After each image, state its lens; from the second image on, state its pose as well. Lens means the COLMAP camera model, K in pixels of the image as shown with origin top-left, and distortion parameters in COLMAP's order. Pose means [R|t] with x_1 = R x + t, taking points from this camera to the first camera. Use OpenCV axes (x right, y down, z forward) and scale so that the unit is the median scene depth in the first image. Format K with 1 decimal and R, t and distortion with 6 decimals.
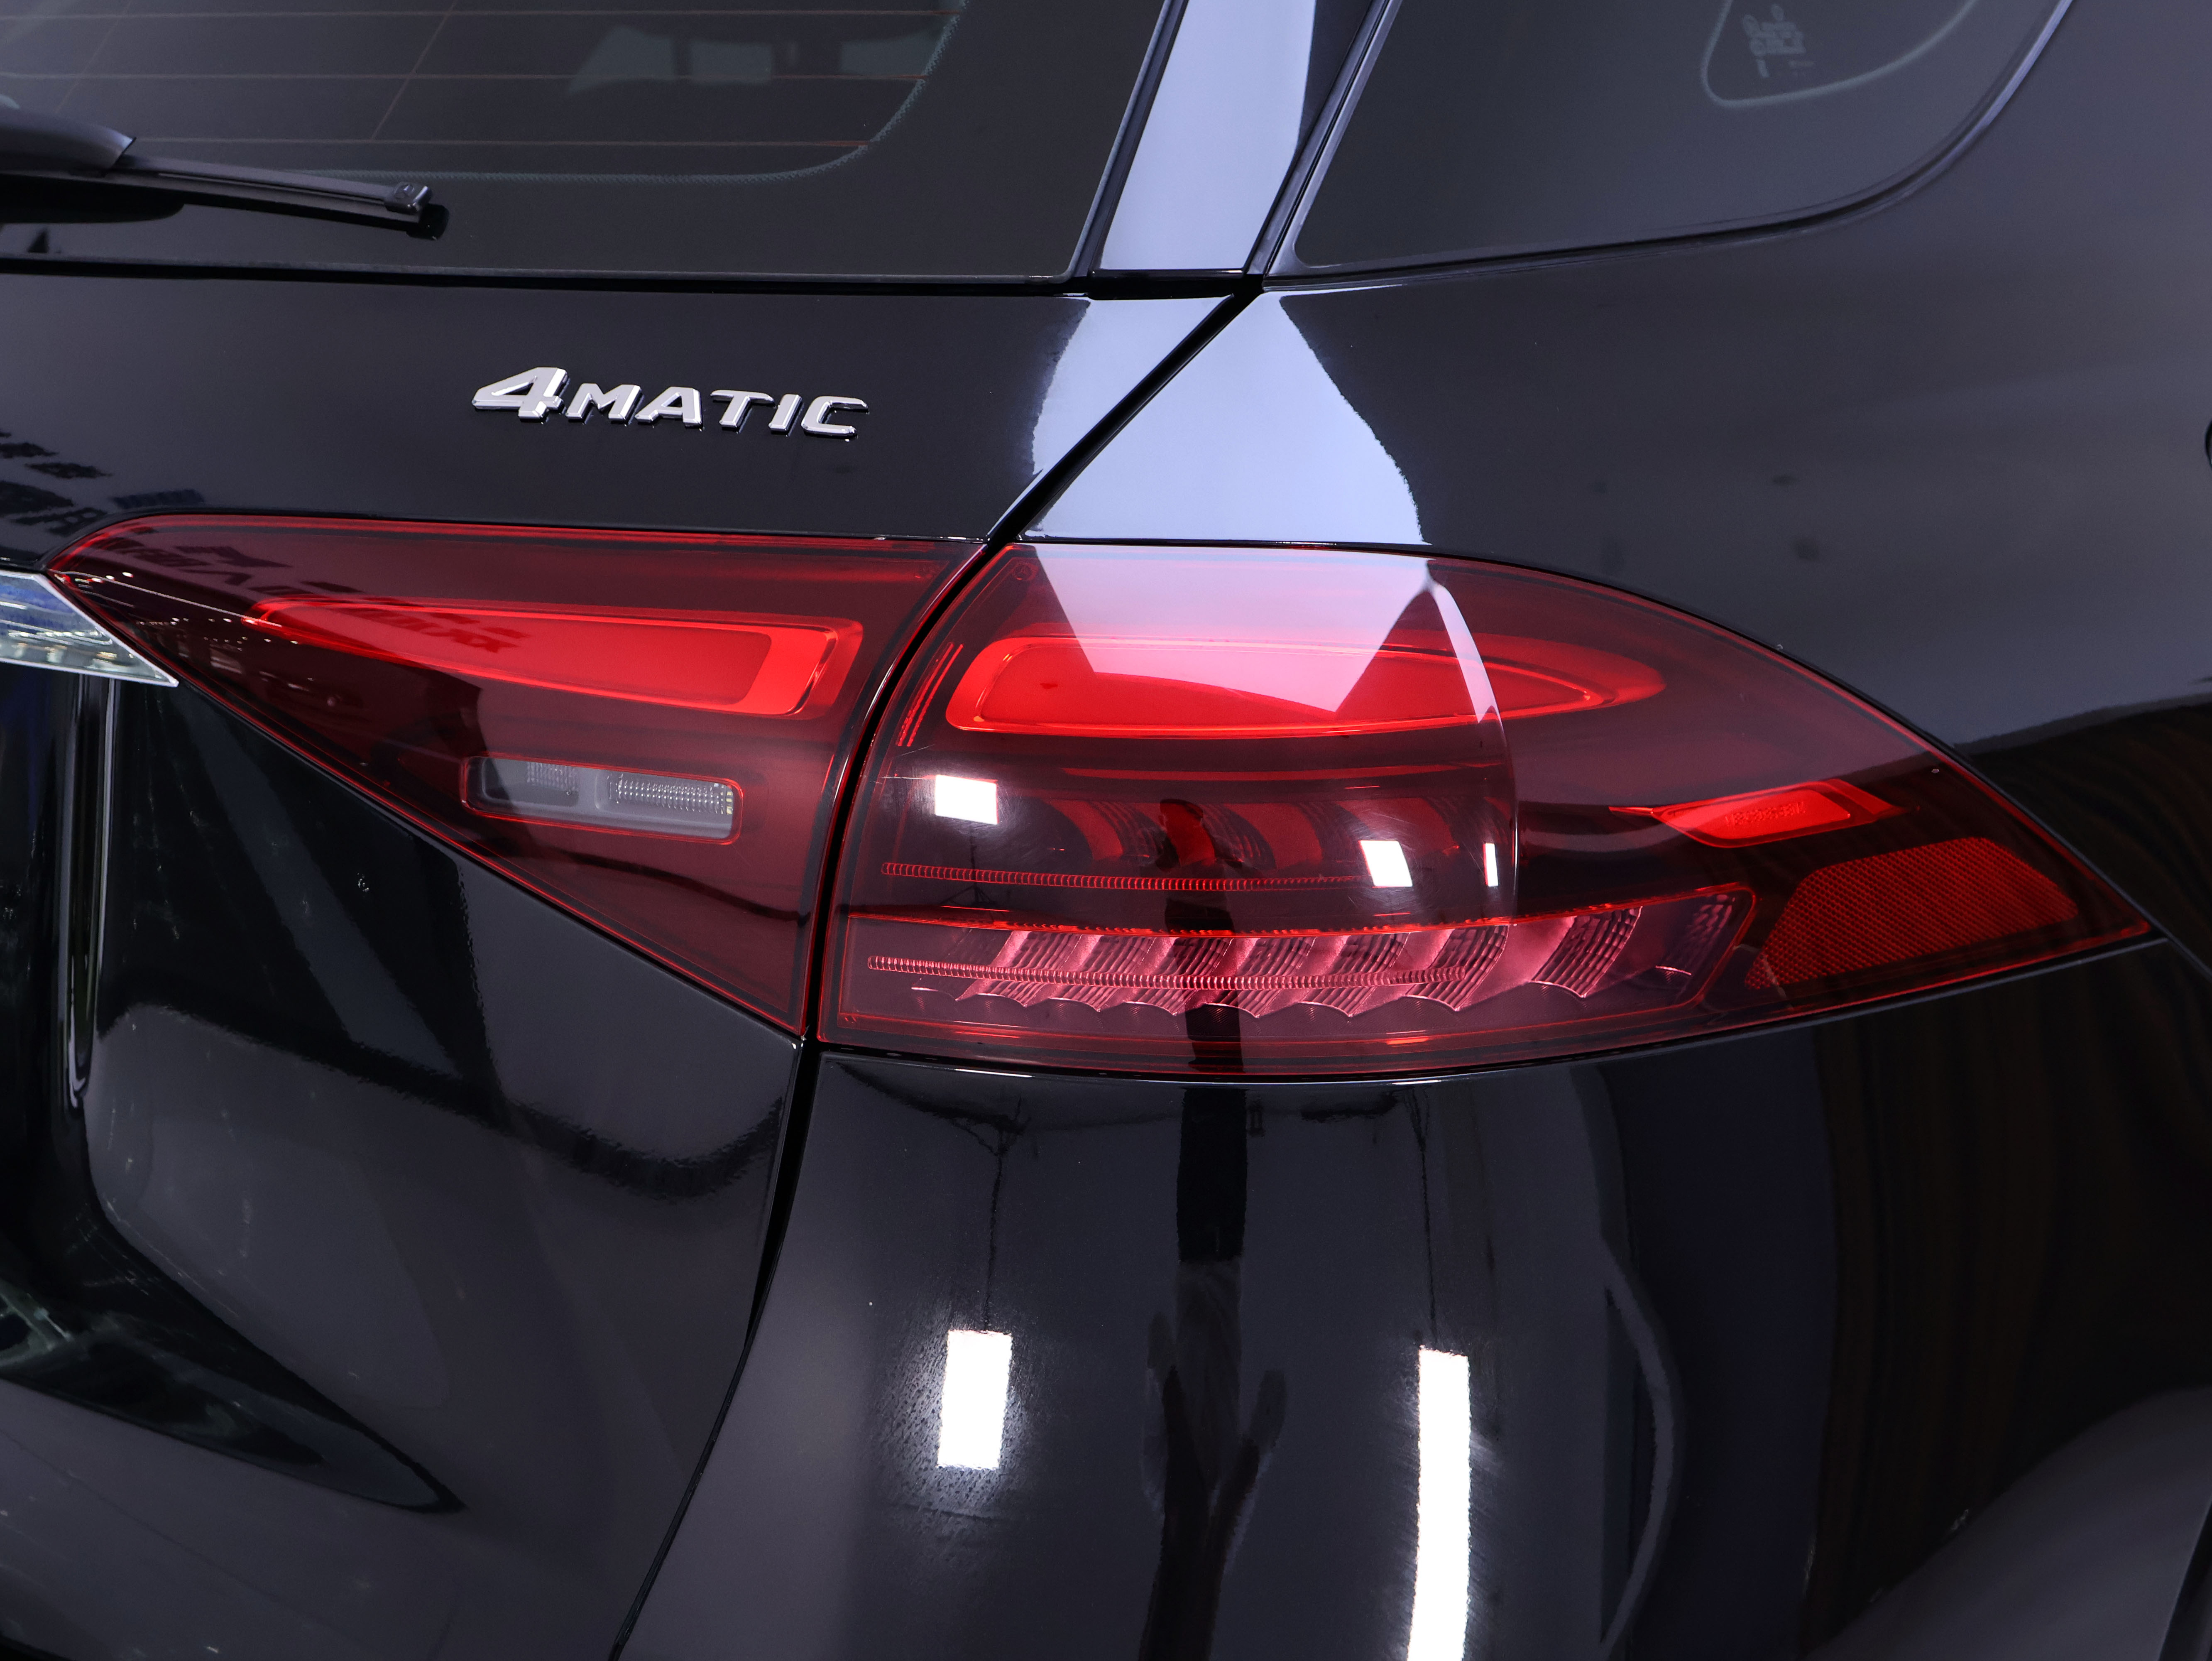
lens RADIAL K [[3340.2, 0, 1106.0], [0, 3340.2, 830.5], [0, 0, 1]] dist [0.007530, -0.002353]
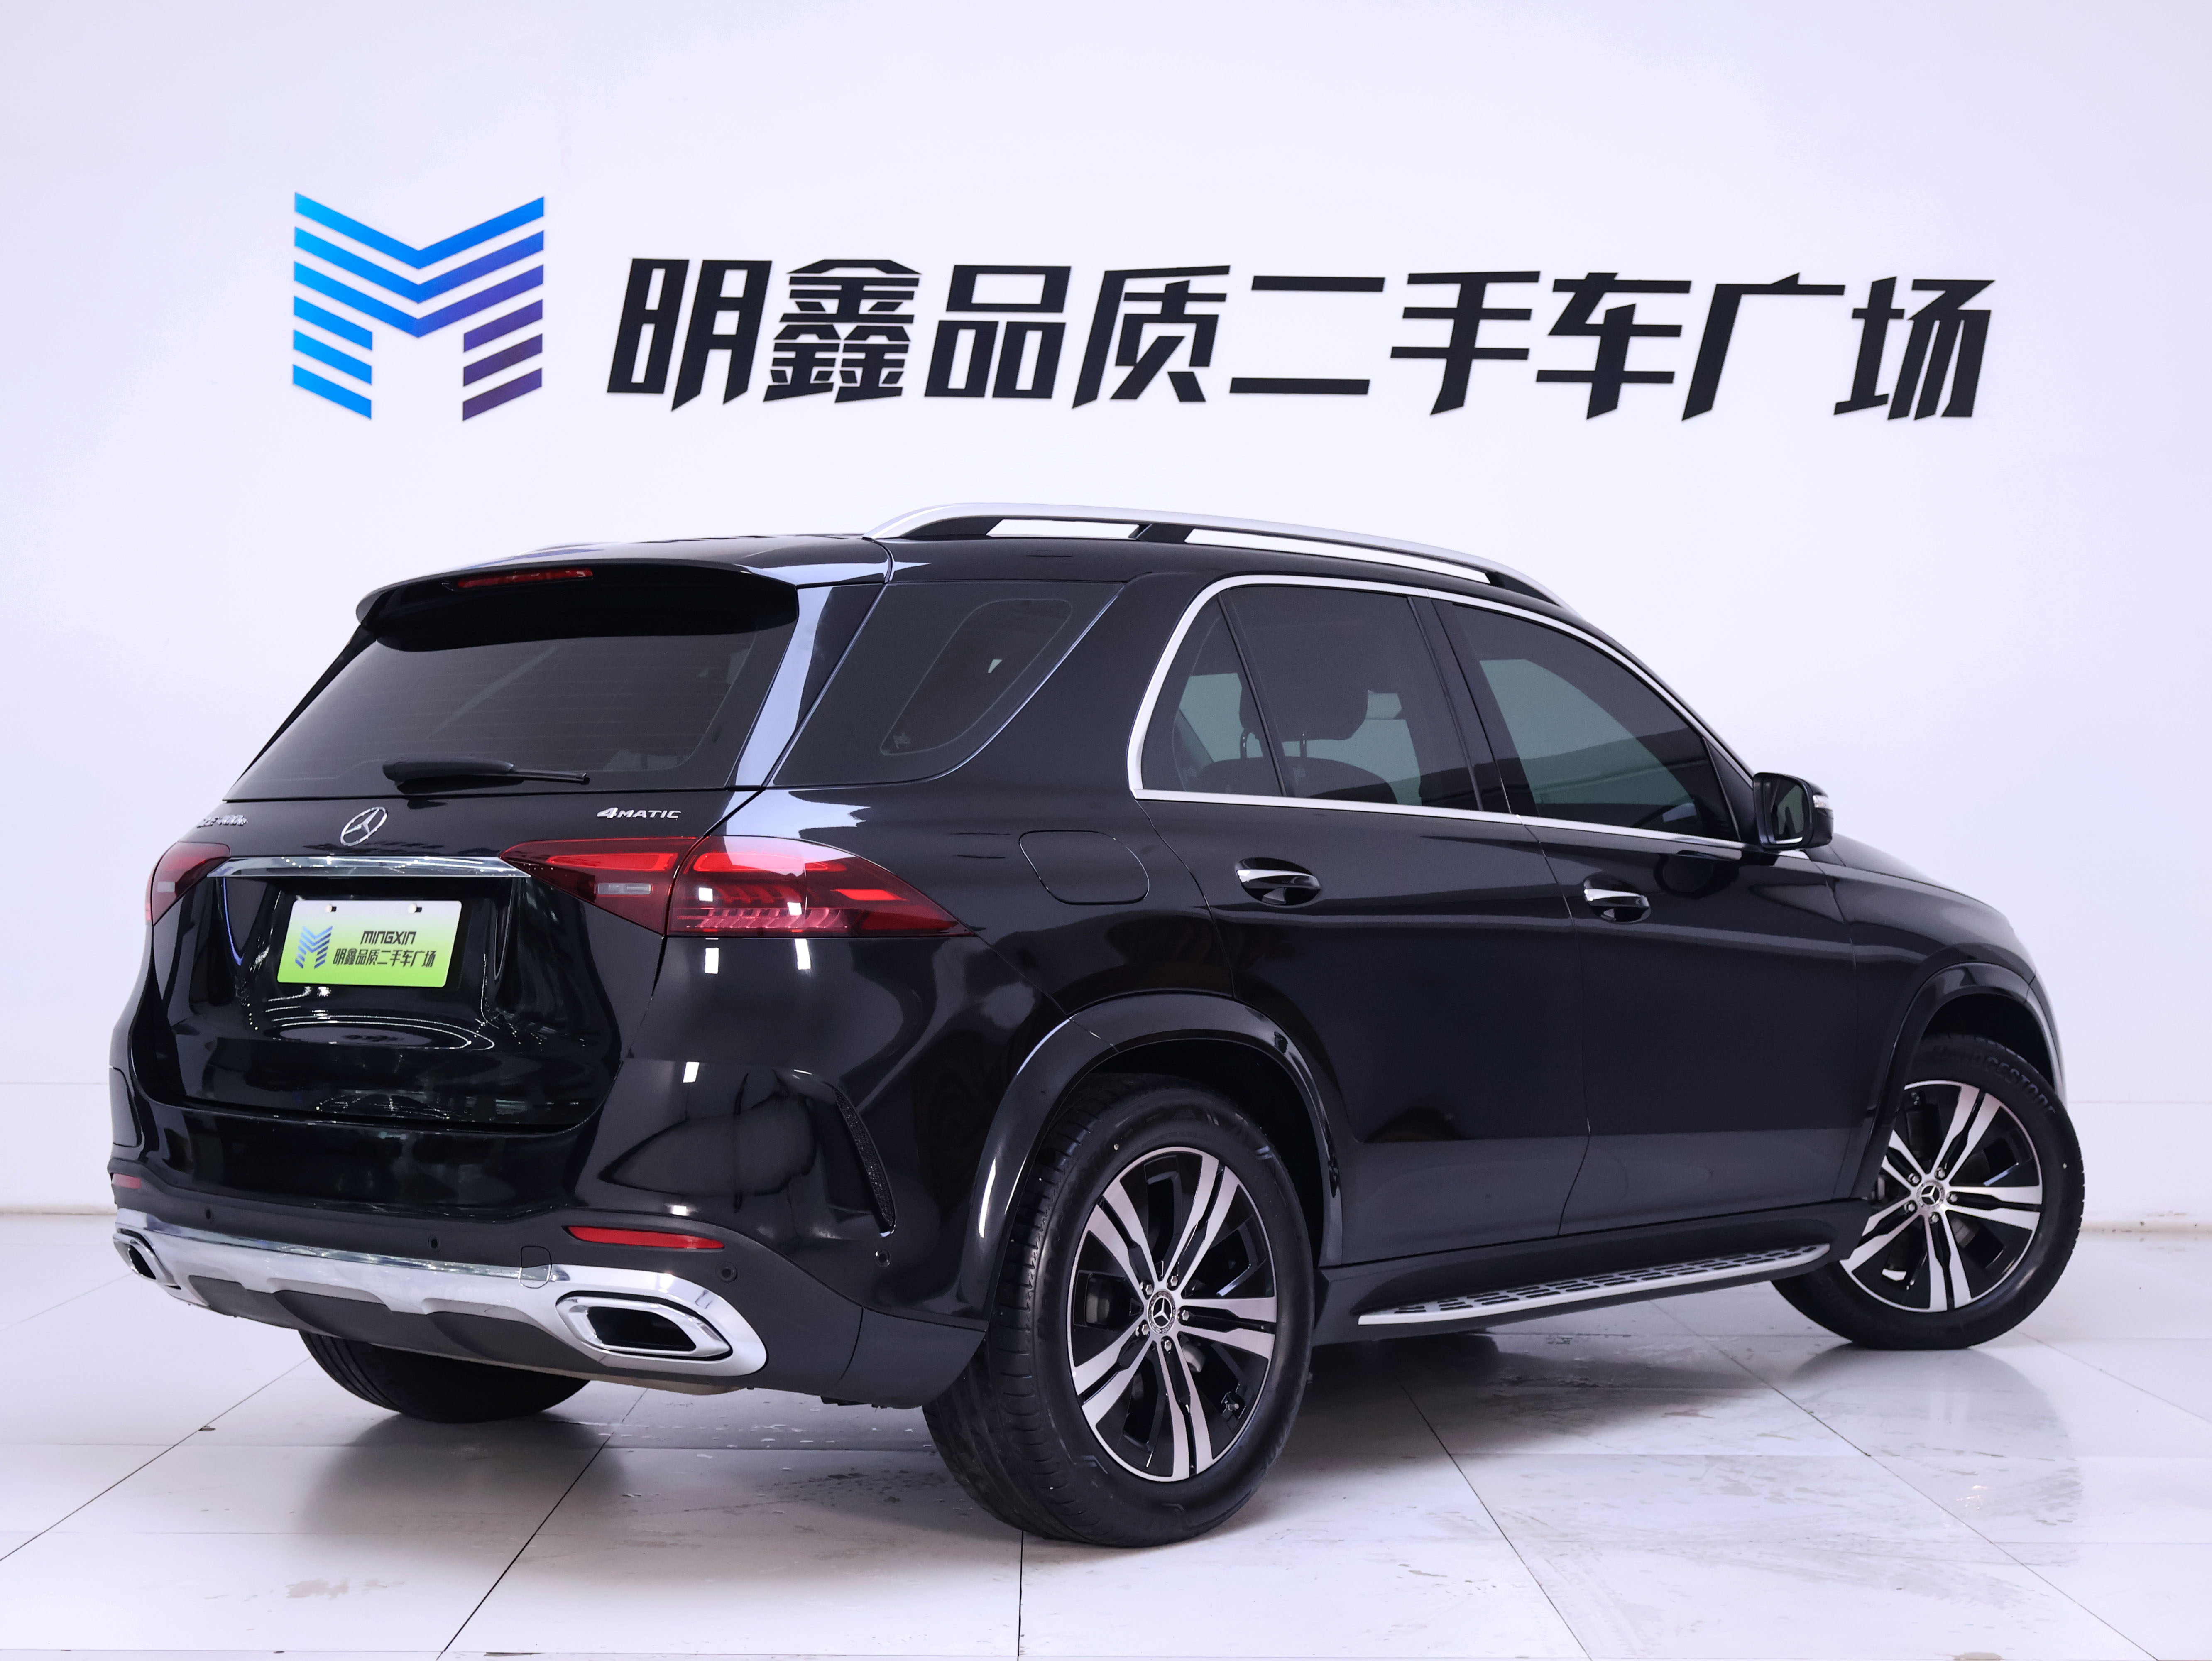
lens RADIAL K [[3340.2, 0, 1106.0], [0, 3340.2, 830.5], [0, 0, 1]] dist [0.007530, -0.002353]
pose [[0.999930, -0.004491, 0.010932, 0.471671], [0.006825, 0.974577, -0.223947, 0.947237], [-0.009649, 0.224006, 0.974540, -3.566306]]
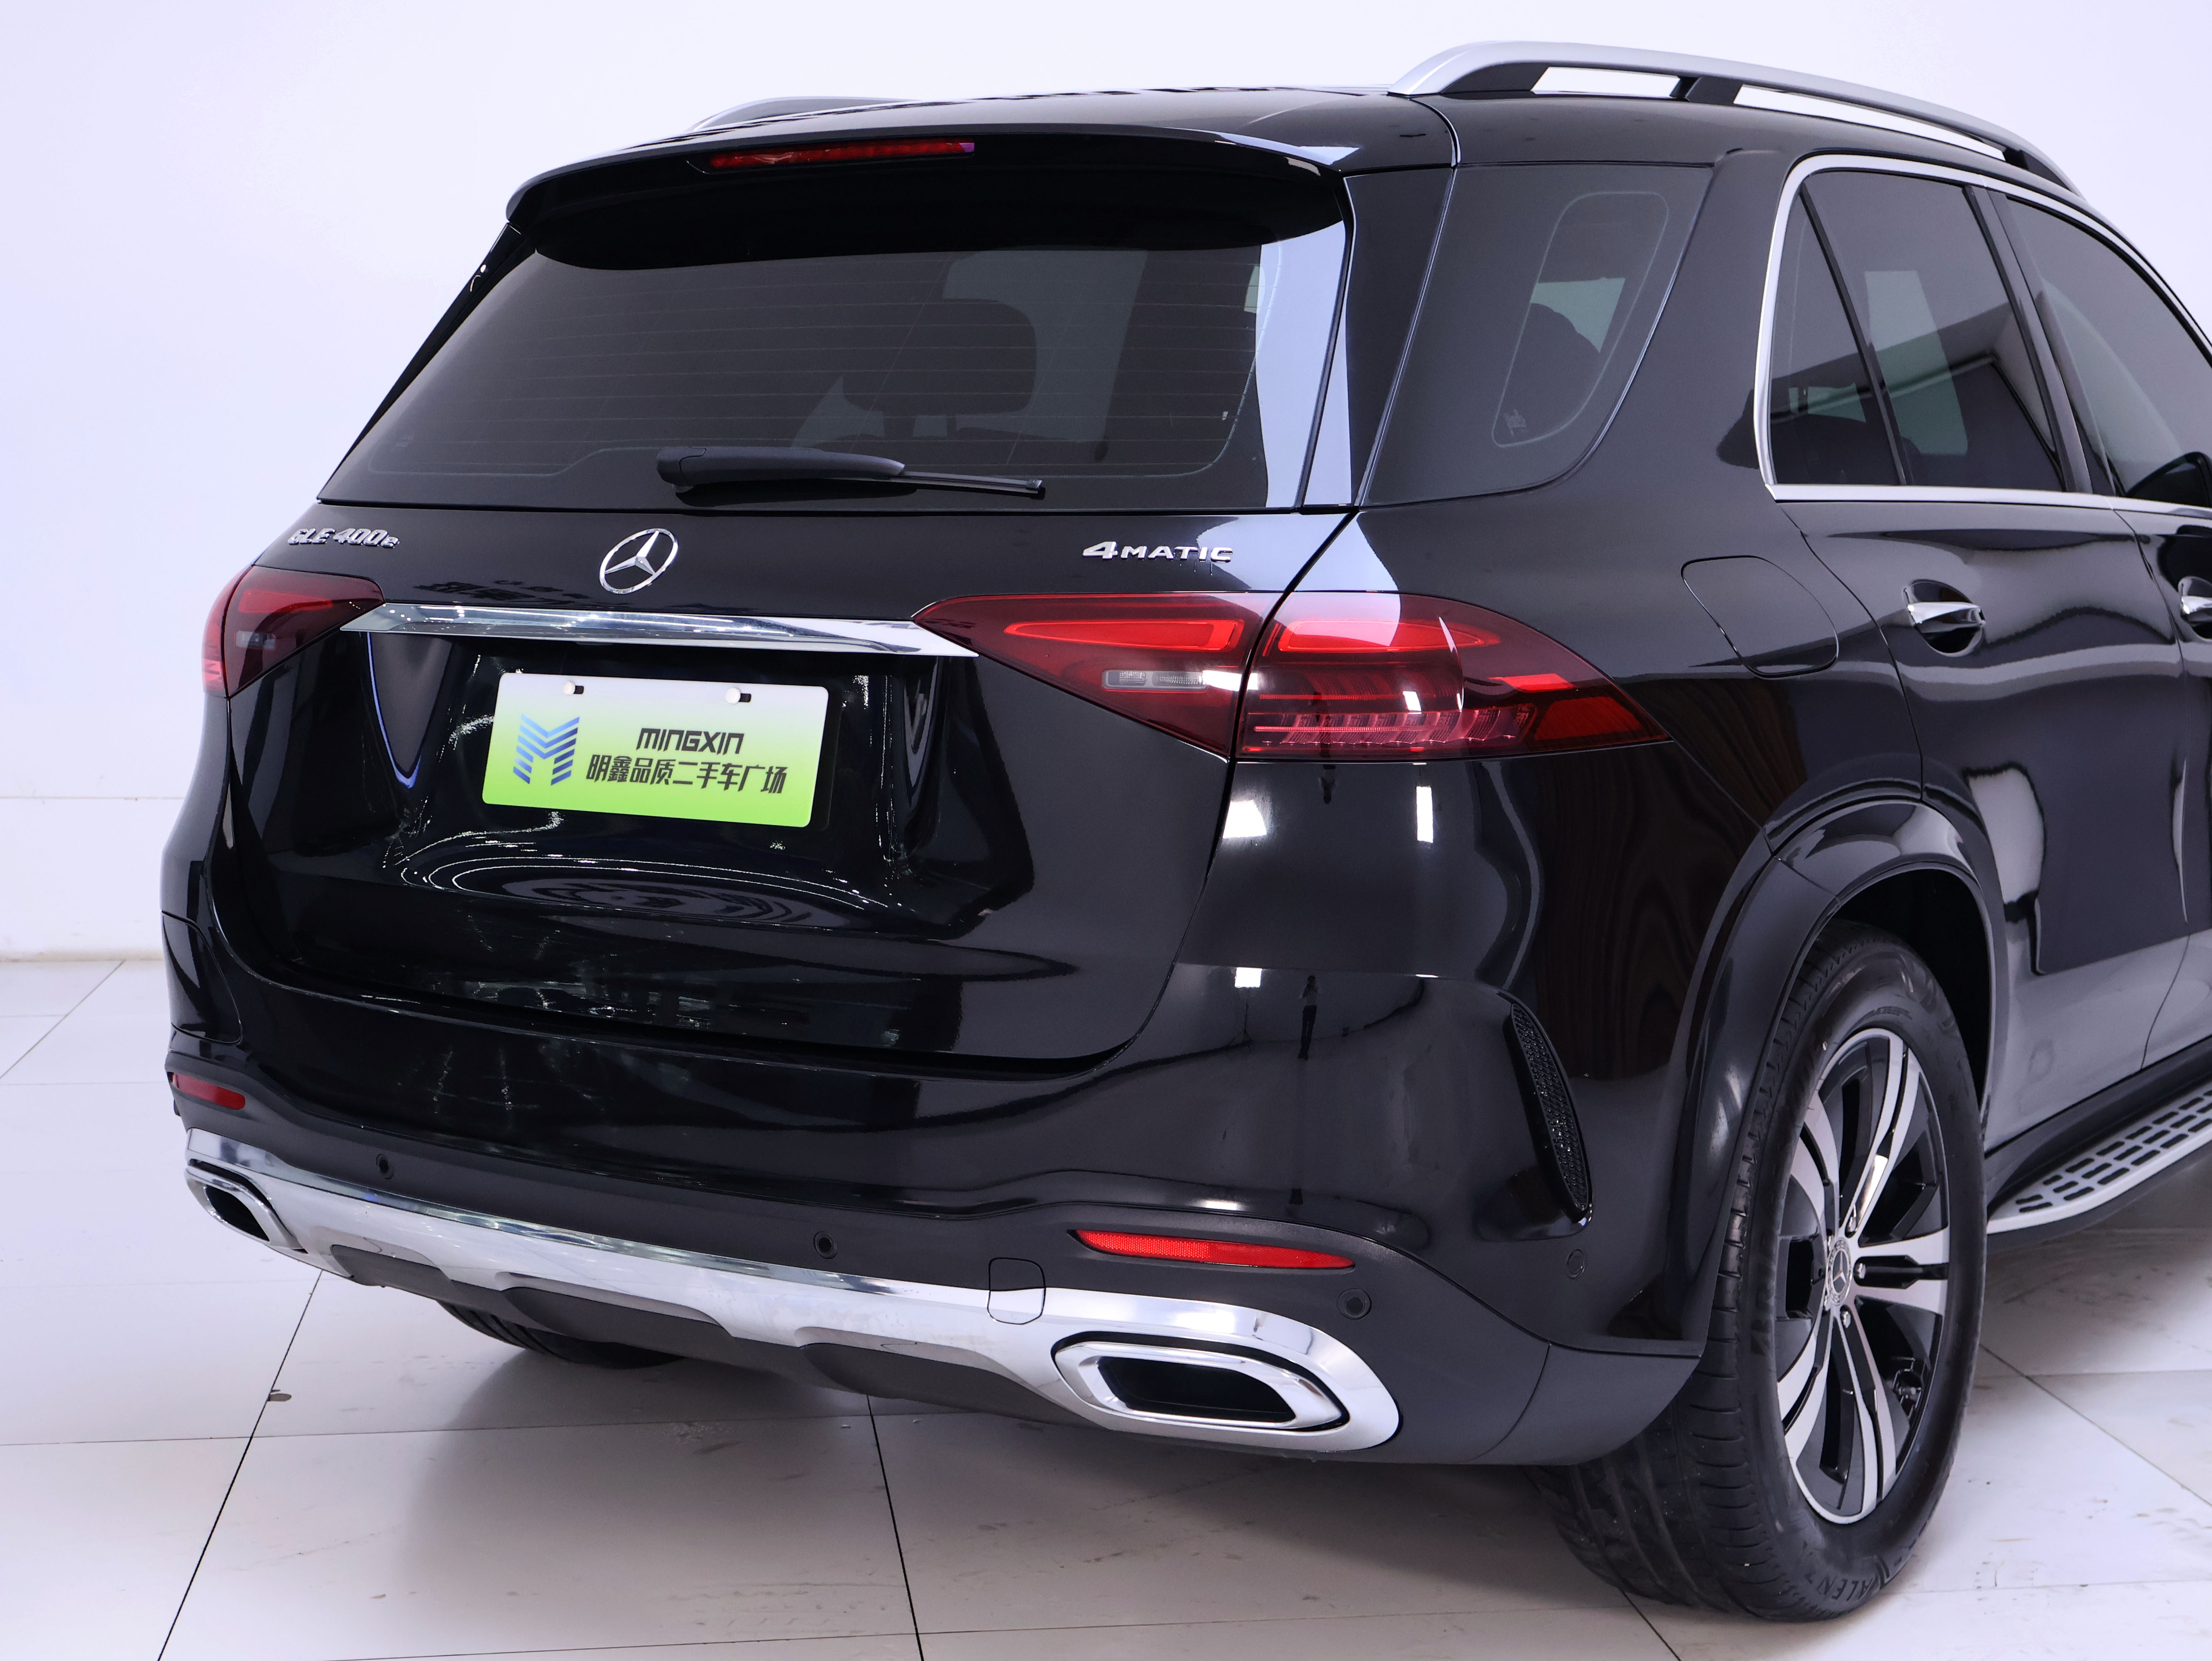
lens RADIAL K [[3340.2, 0, 1106.0], [0, 3340.2, 830.5], [0, 0, 1]] dist [0.007530, -0.002353]
pose [[0.992376, -0.024215, 0.120849, -0.525067], [0.035875, 0.994806, -0.095257, 0.381157], [-0.117914, 0.098866, 0.988090, -1.806114]]
